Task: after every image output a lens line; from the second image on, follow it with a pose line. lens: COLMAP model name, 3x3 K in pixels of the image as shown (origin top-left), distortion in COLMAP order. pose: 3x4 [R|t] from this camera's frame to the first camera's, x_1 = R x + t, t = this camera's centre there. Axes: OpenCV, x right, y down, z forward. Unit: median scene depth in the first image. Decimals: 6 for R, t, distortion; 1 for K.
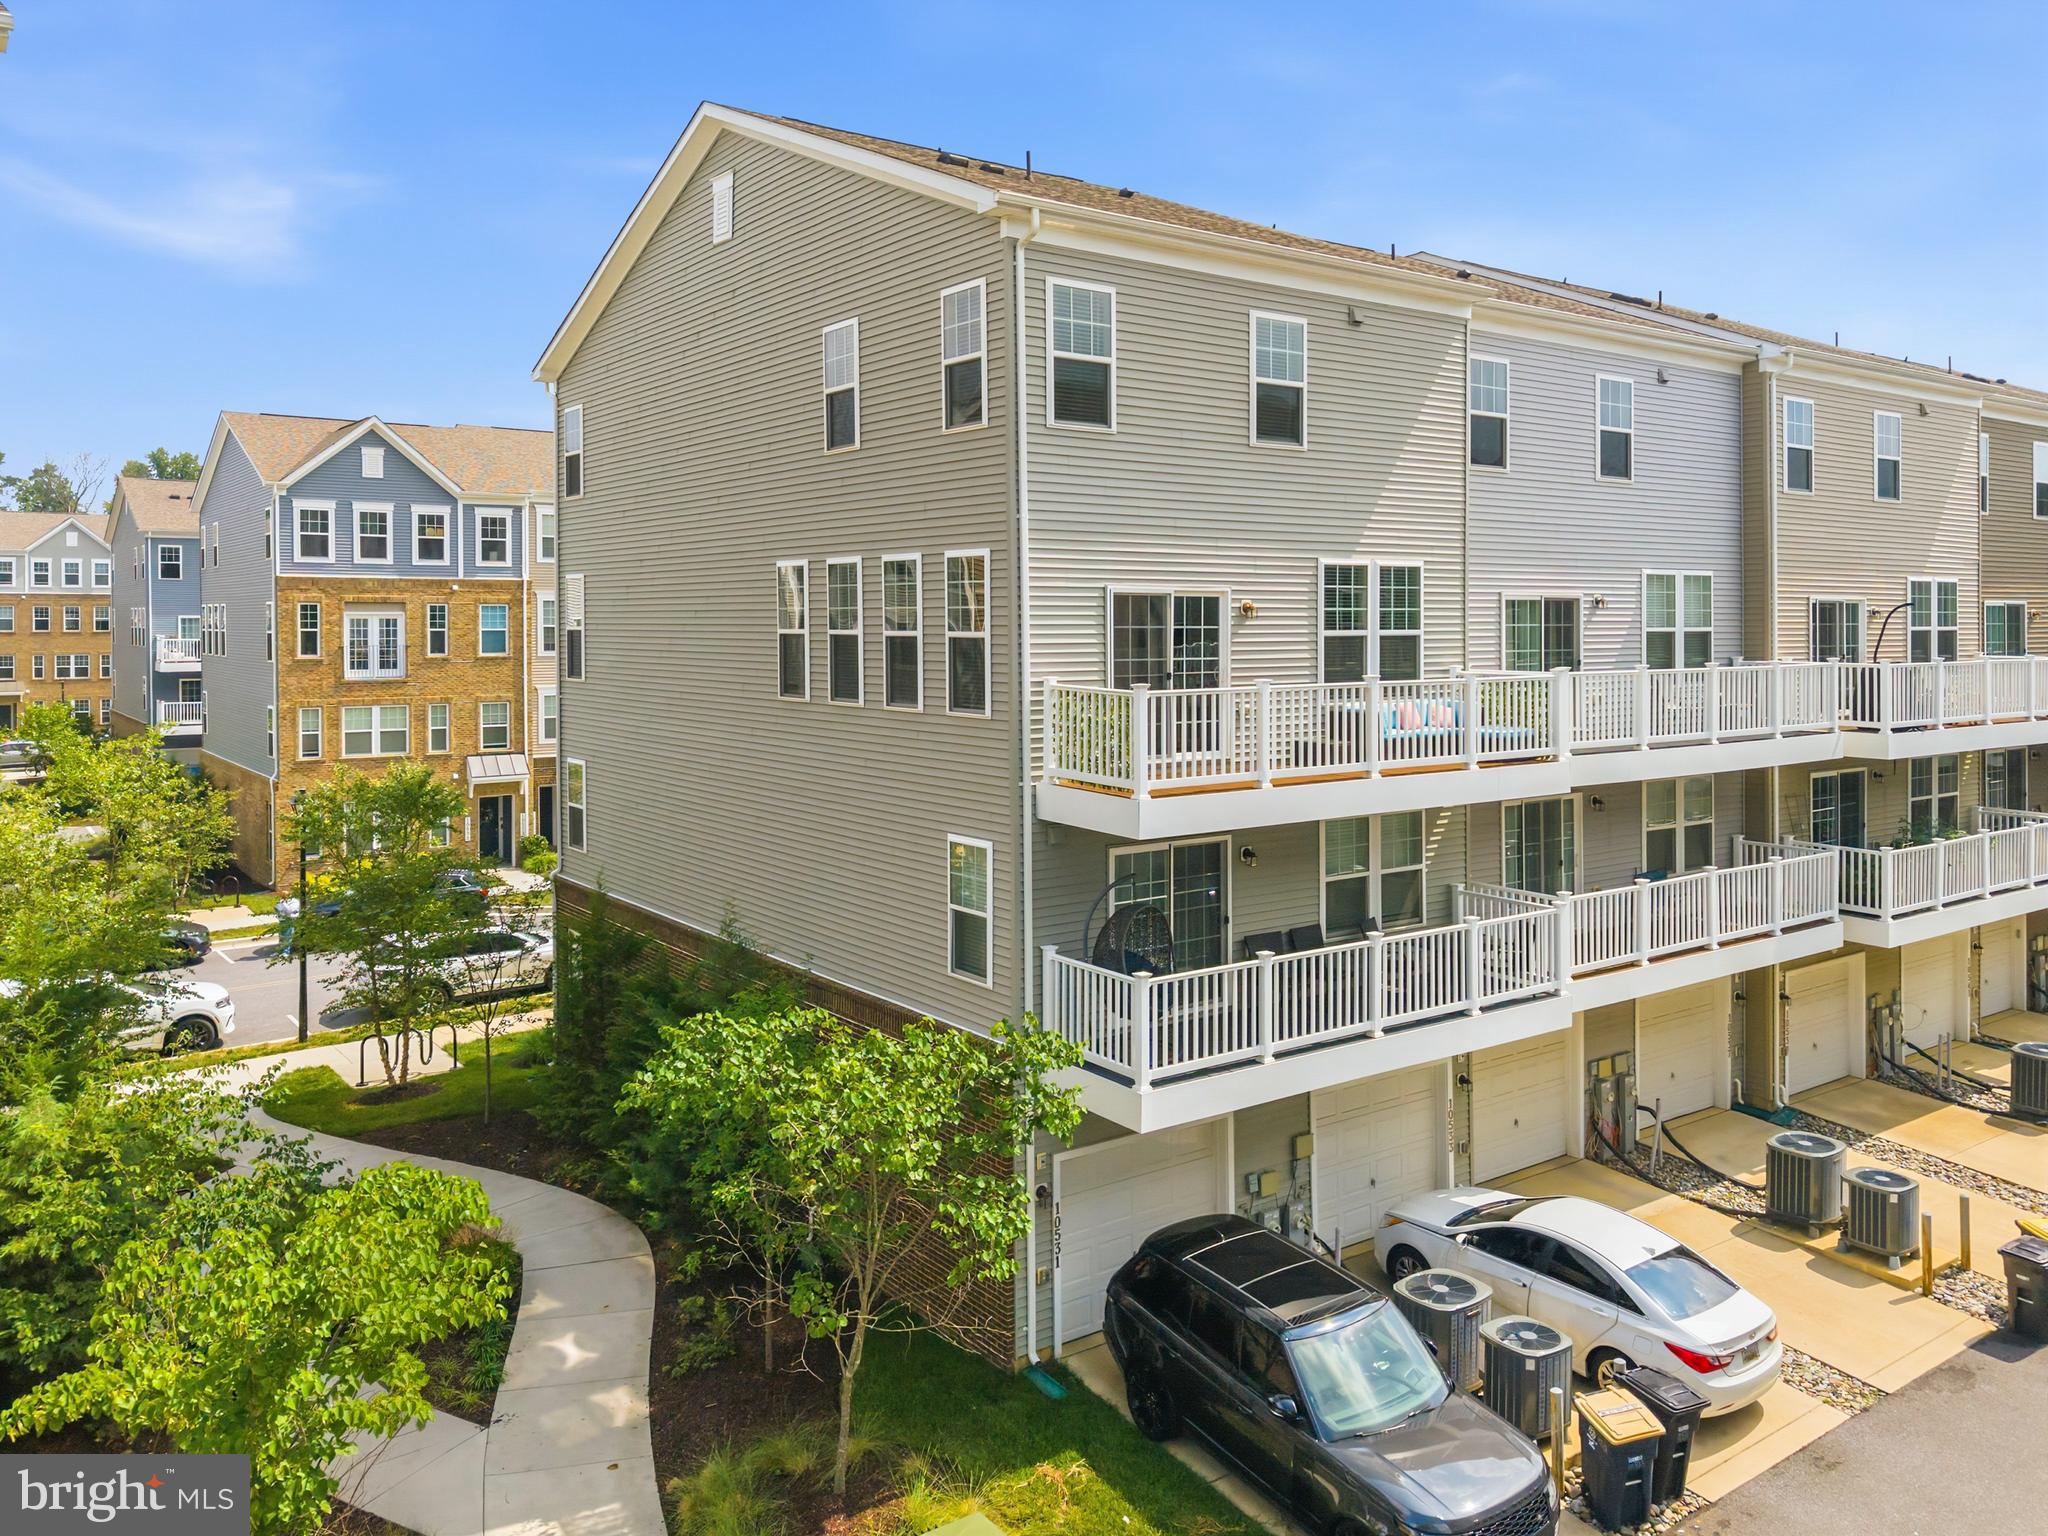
lens RADIAL K [[1597.3, 0, 1139.6], [0, 1597.3, 633.0], [0, 0, 1]] dist [-0.000807, 0.000548]
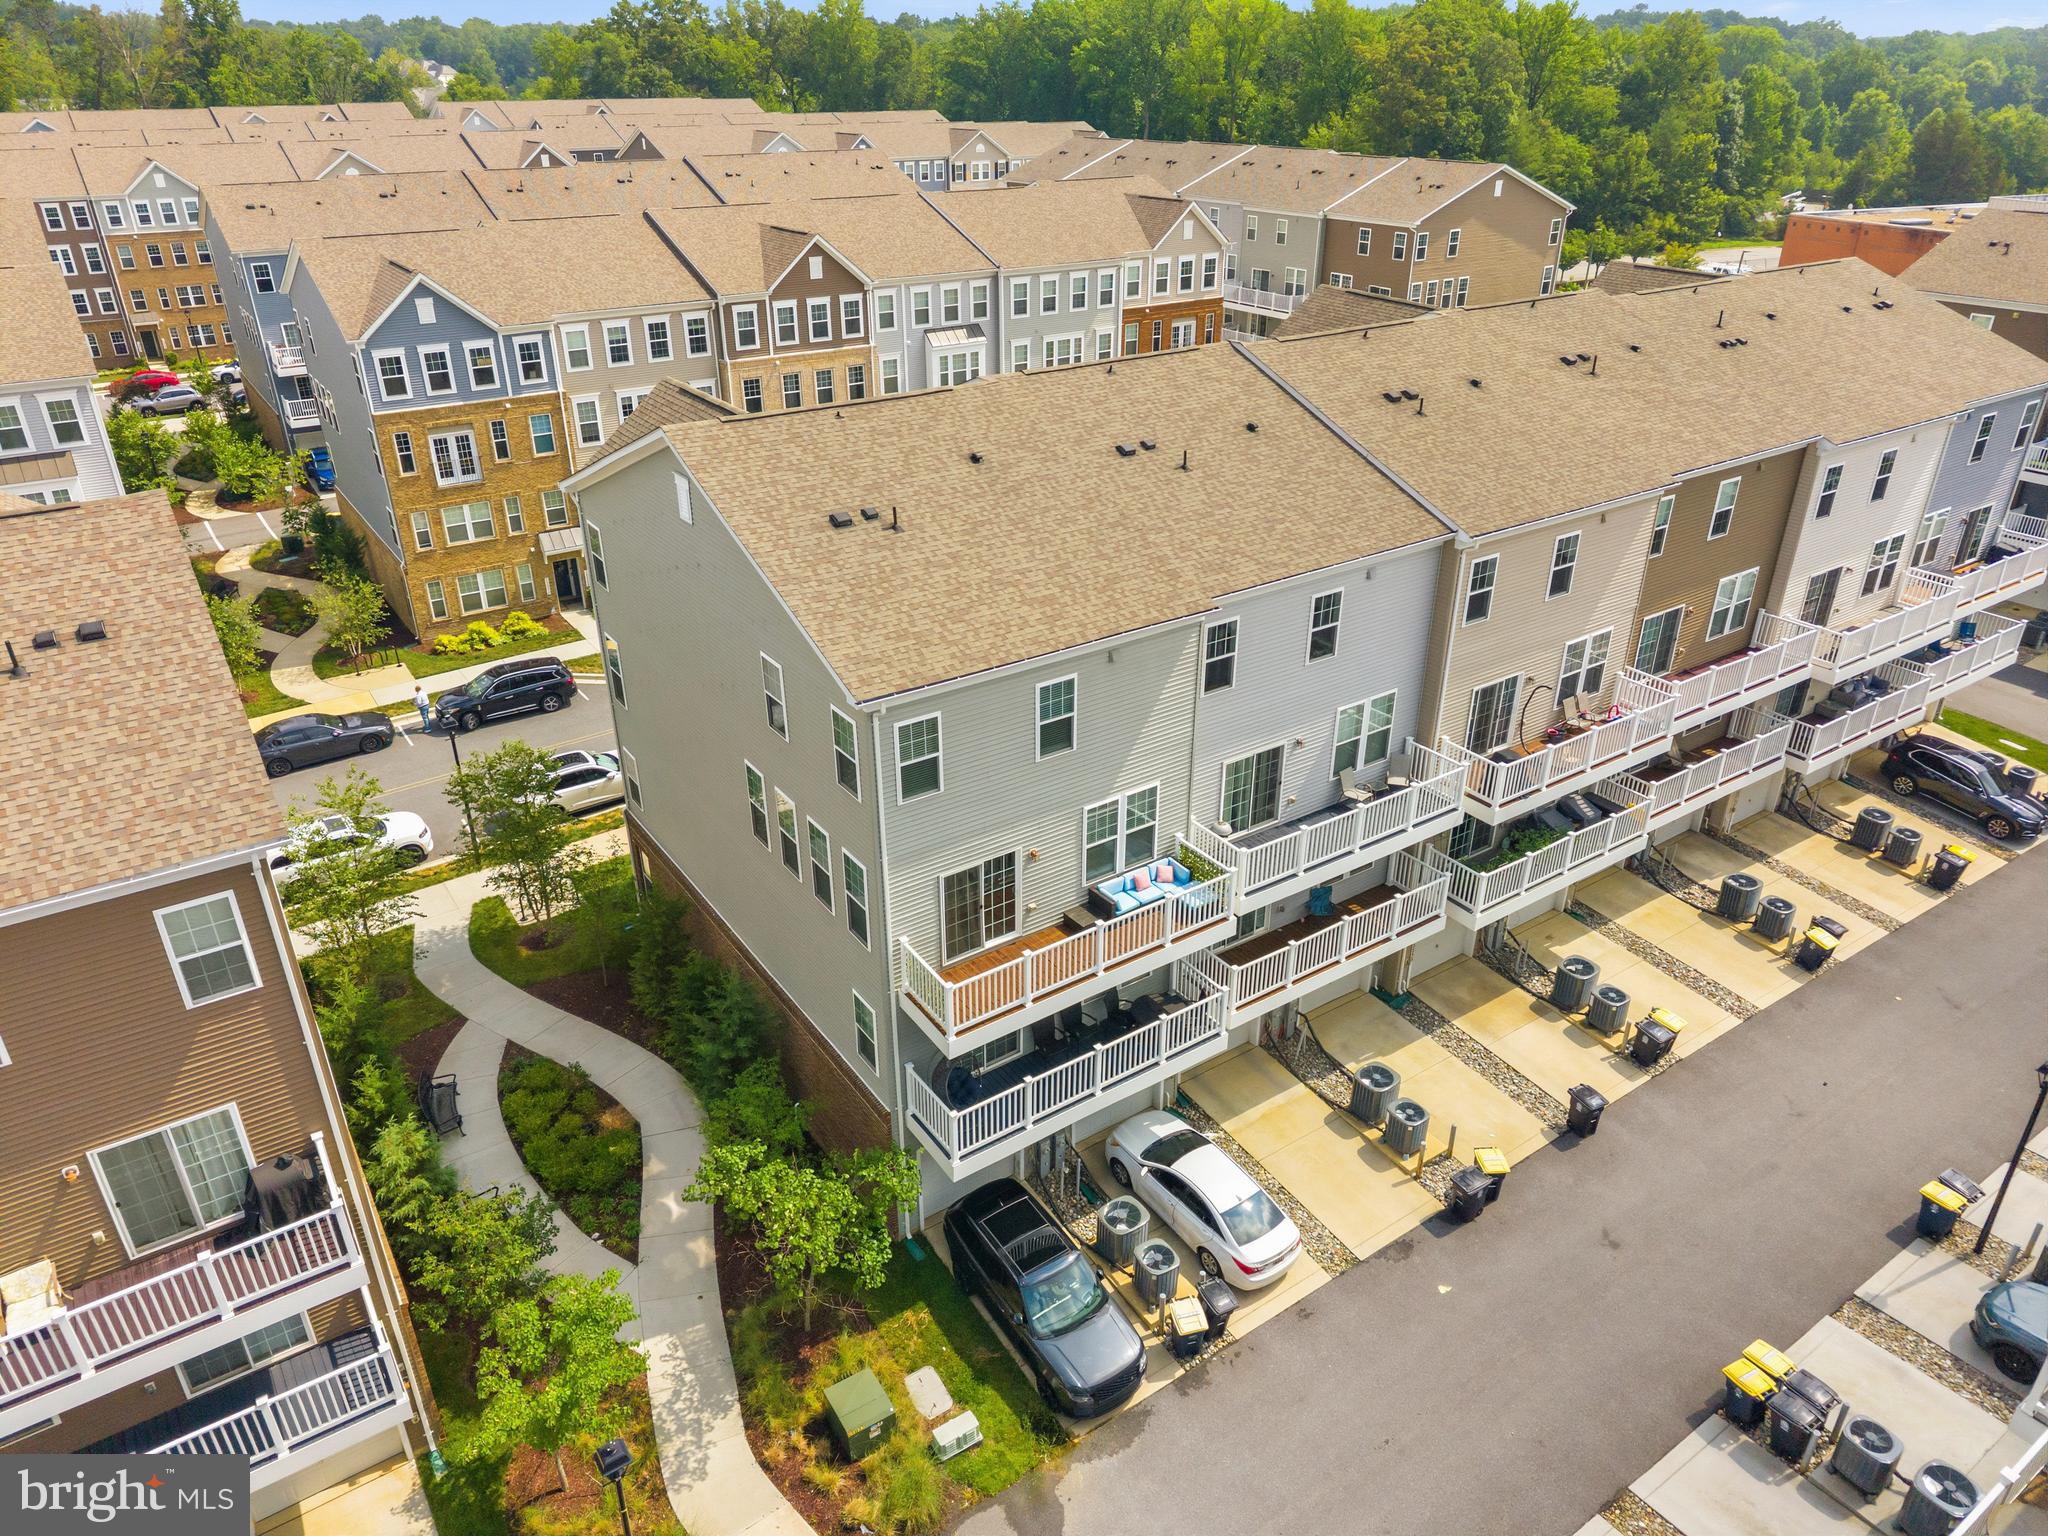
lens RADIAL K [[1381.3, 0, 1023.2], [0, 1381.3, 764.9], [0, 0, 1]] dist [0.002702, -0.003880]
pose [[0.997738, 0.031627, -0.059320, 0.054958], [-0.000572, 0.886374, 0.462969, -0.295731], [0.067222, -0.461888, 0.884387, -0.075032]]
